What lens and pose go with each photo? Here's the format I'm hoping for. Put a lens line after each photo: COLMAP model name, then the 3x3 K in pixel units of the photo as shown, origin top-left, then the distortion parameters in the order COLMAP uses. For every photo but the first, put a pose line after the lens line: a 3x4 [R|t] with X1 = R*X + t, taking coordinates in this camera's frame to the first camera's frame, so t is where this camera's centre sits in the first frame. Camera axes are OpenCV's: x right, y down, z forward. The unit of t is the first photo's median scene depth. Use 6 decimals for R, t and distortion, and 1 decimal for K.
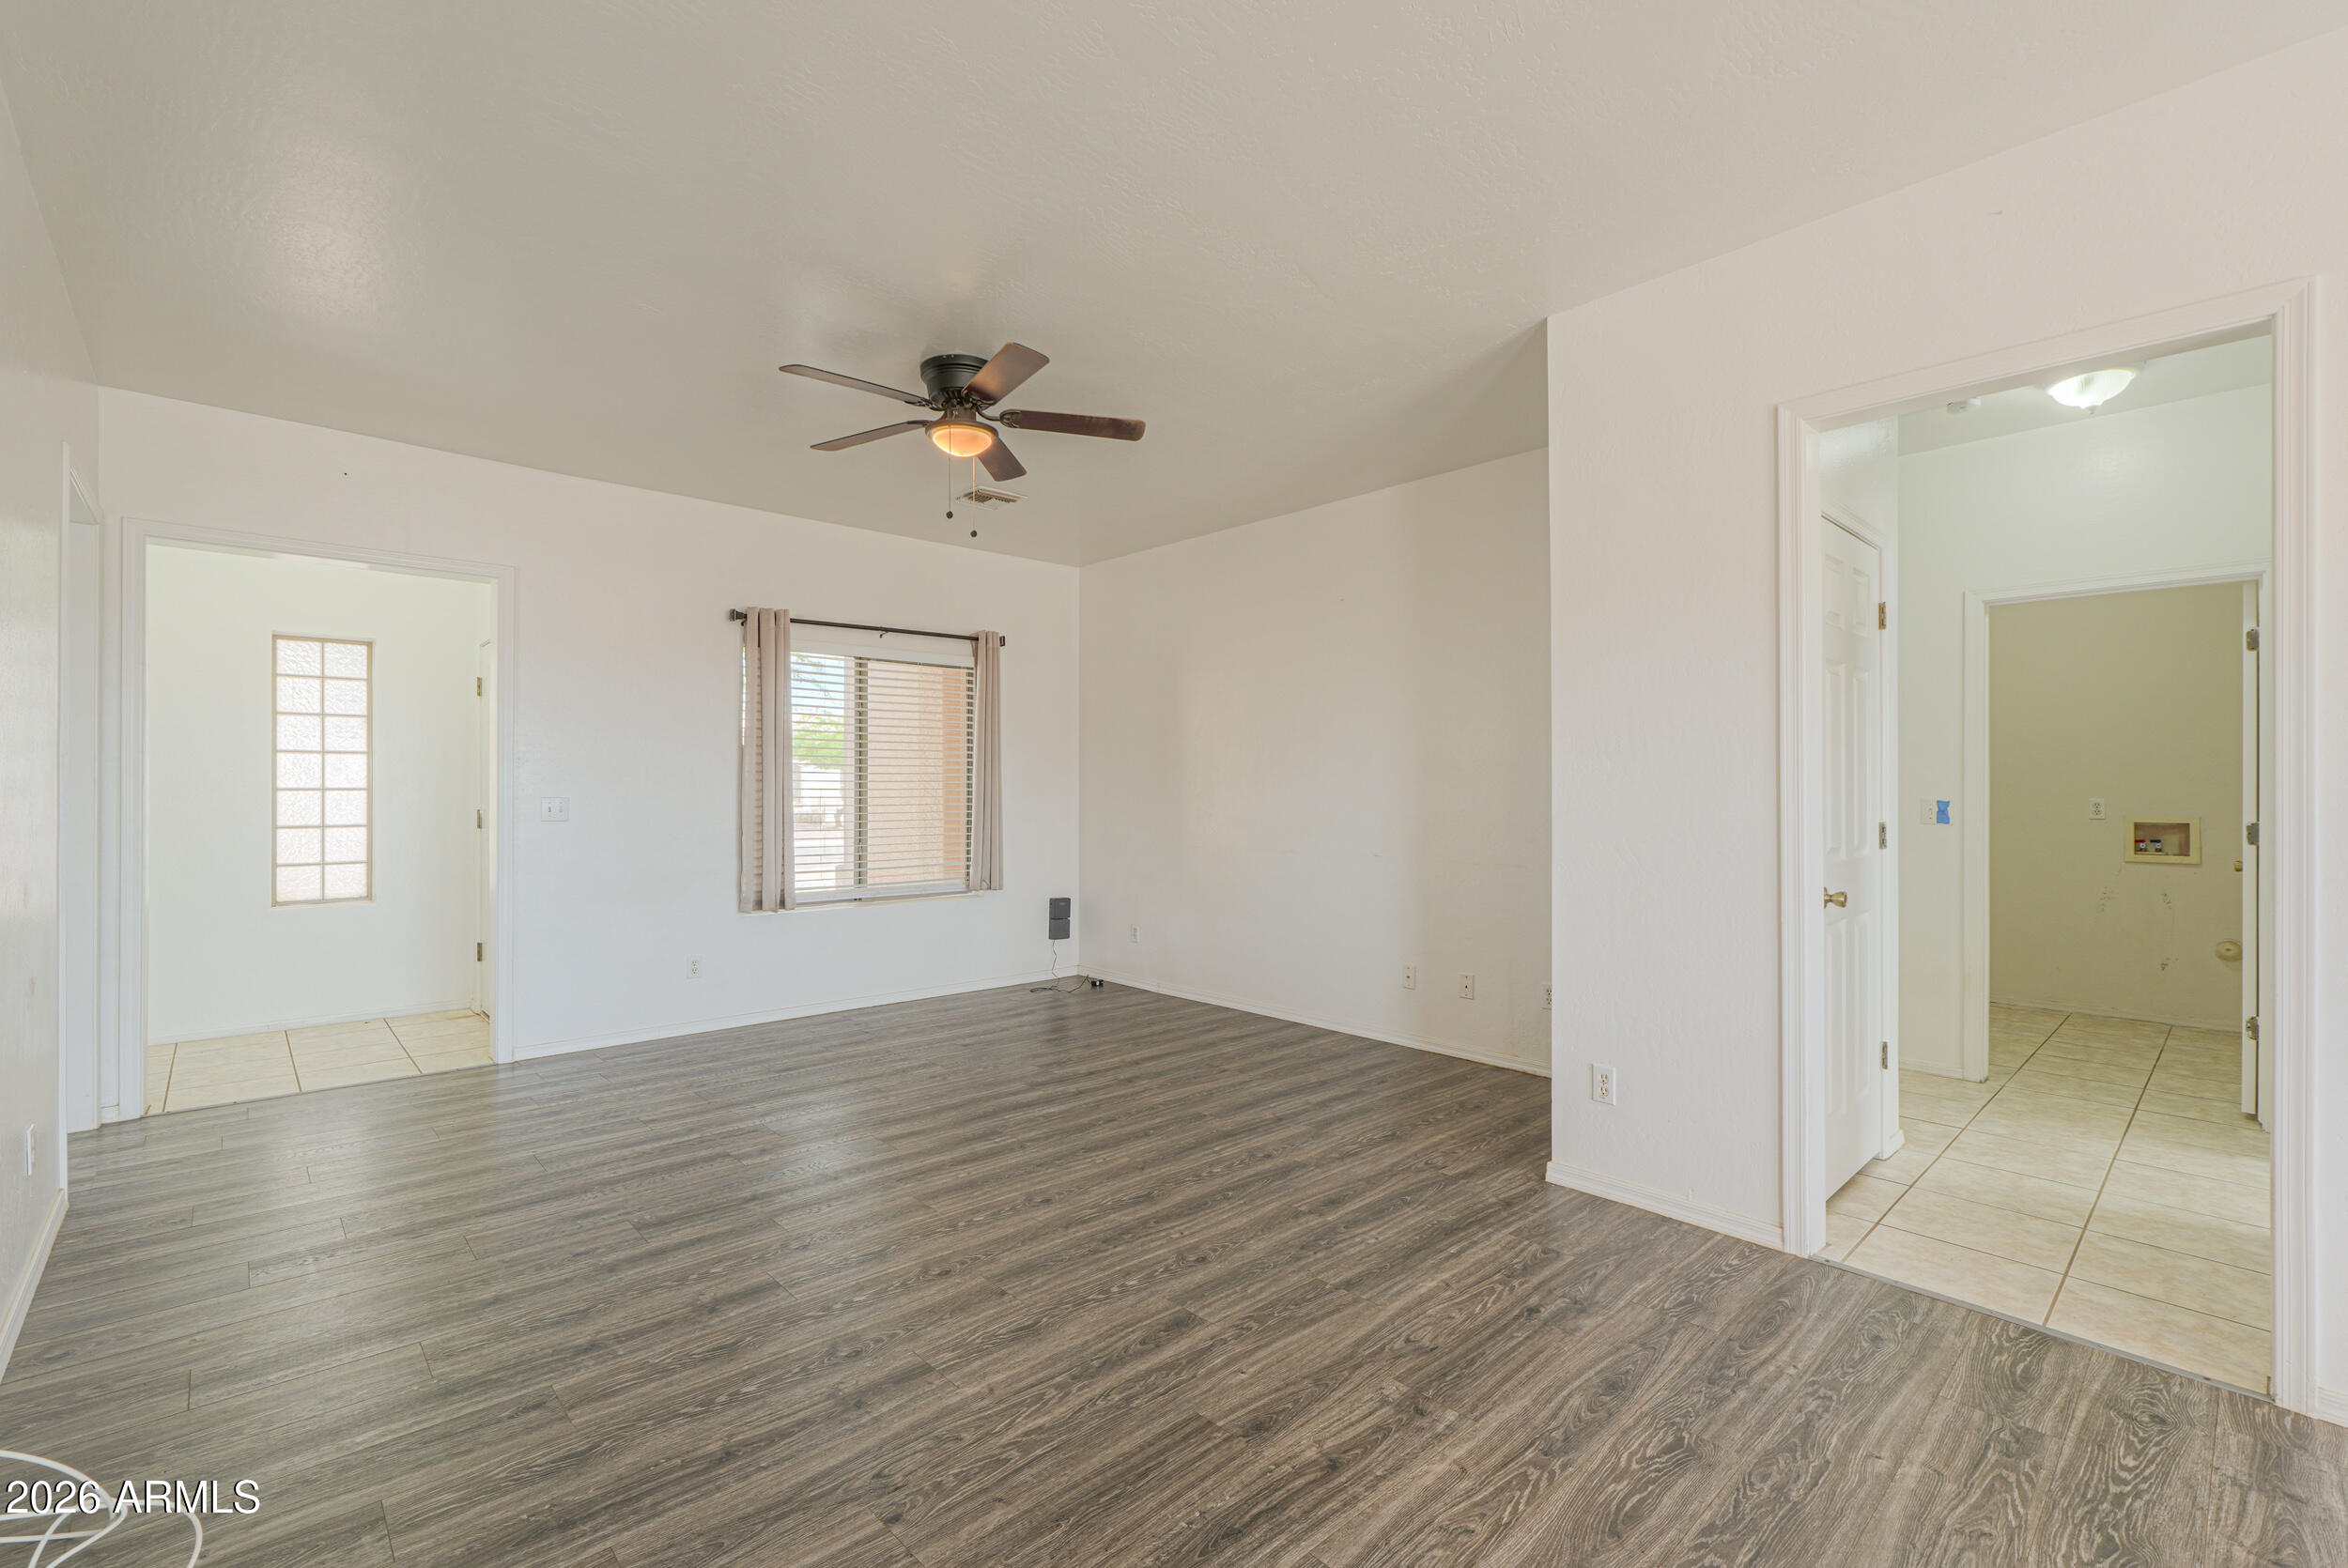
lens RADIAL K [[1027.5, 0, 1155.8], [0, 1027.5, 778.1], [0, 0, 1]] dist [-0.010489, 0.003350]
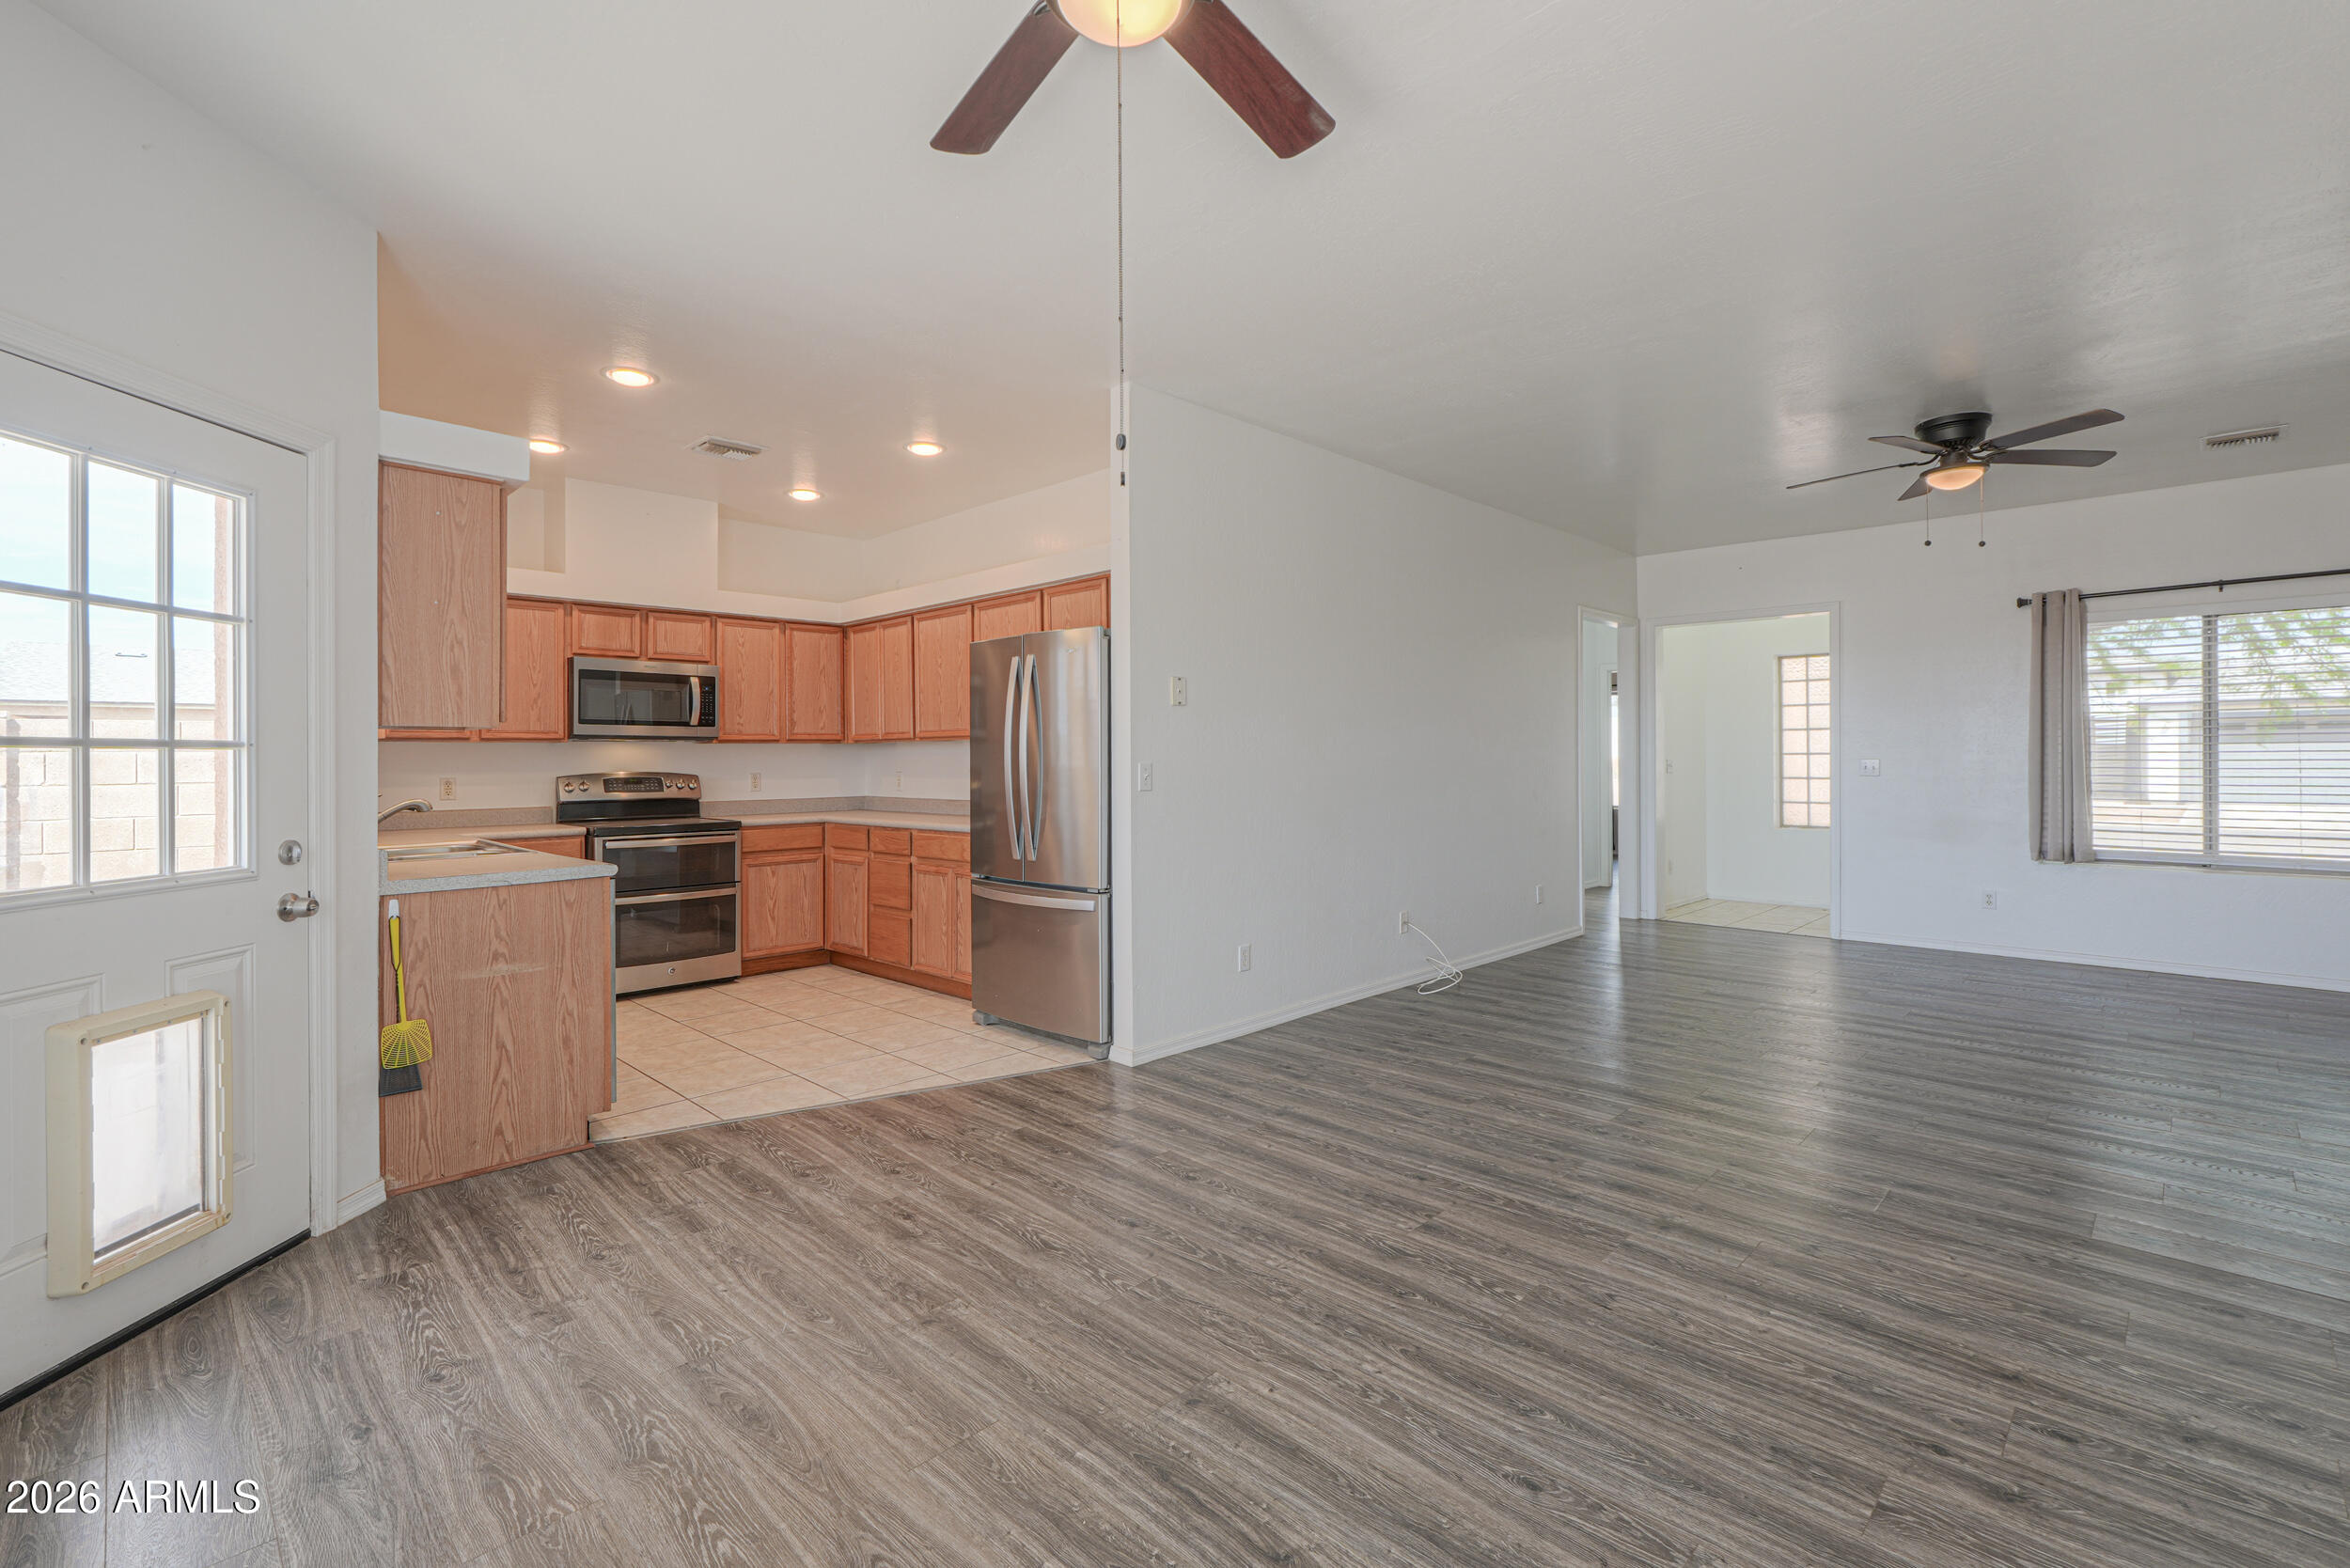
lens RADIAL K [[1033.0, 0, 1171.5], [0, 1033.0, 751.7], [0, 0, 1]] dist [-0.000305, 0.000367]
pose [[0.056324, -0.006235, -0.998393, 0.901105], [0.016427, 0.999851, -0.005318, -0.000718], [0.998277, -0.016101, 0.056418, -0.035135]]
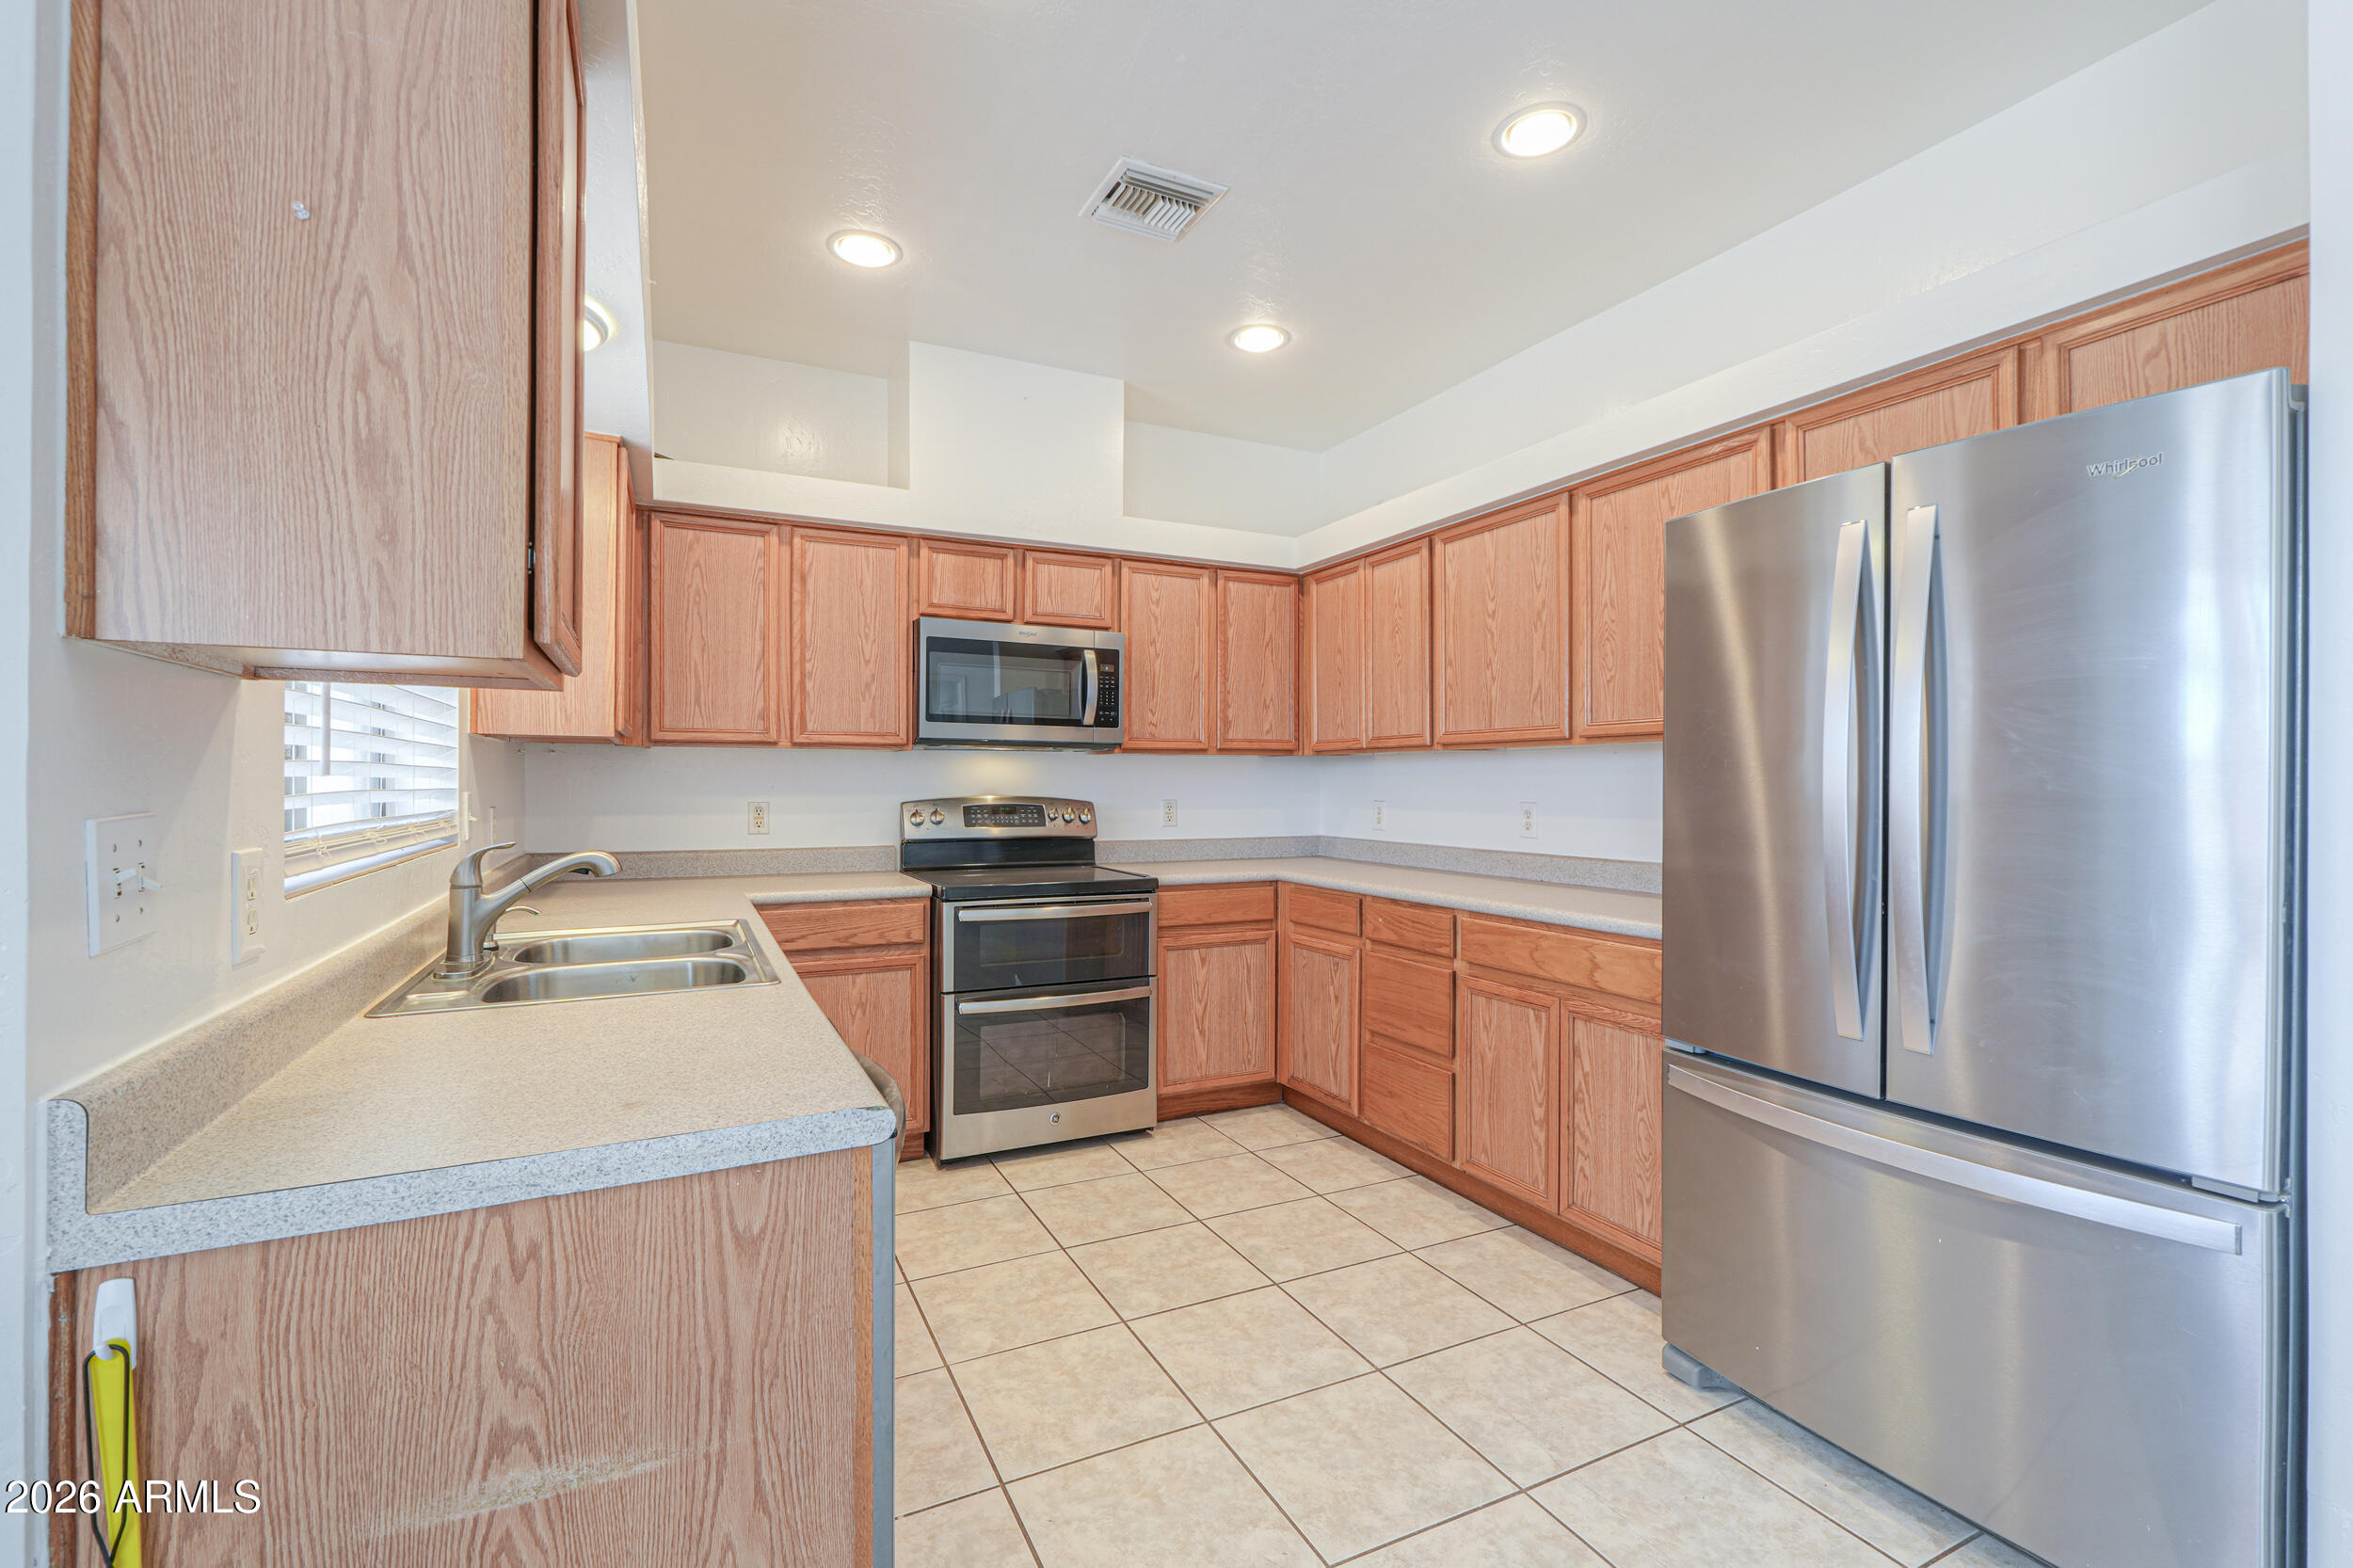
lens RADIAL K [[1034.3, 0, 1177.2], [0, 1034.3, 781.3], [0, 0, 1]] dist [-0.000305, 0.000367]
pose [[-0.276292, -0.000711, -0.961073, 0.299374], [0.006369, 0.999976, -0.002571, -0.002816], [0.961053, -0.006832, -0.276281, -0.283918]]
